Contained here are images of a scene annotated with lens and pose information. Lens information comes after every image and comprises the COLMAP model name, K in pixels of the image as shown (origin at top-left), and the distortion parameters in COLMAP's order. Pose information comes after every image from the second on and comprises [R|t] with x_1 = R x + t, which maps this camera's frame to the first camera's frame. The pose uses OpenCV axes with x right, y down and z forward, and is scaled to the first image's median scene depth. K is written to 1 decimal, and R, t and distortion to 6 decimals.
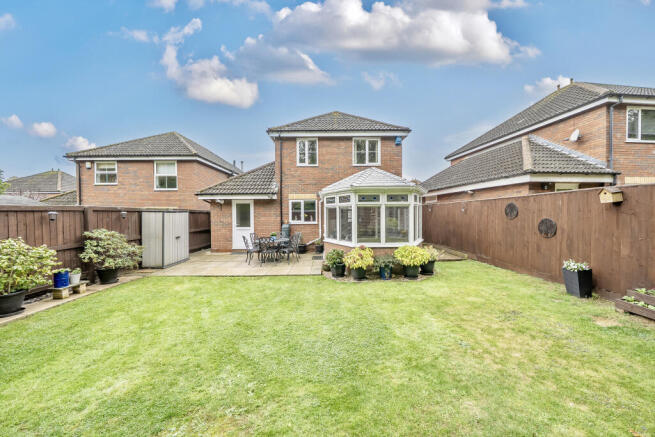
lens RADIAL K [[227.7, 0, 327.5], [0, 227.7, 218.5], [0, 0, 1]] dist [-0.002679, -0.000200]
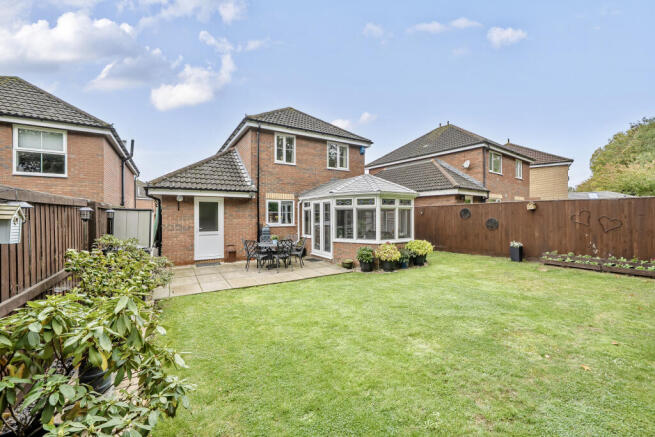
lens RADIAL K [[259.3, 0, 327.5], [0, 259.3, 218.5], [0, 0, 1]] dist [0.000391, -0.000002]
pose [[0.857332, -0.000203, 0.514764, -0.489267], [0.008612, 0.999866, -0.013950, 0.008494], [-0.514692, 0.016393, 0.857218, 0.007272]]
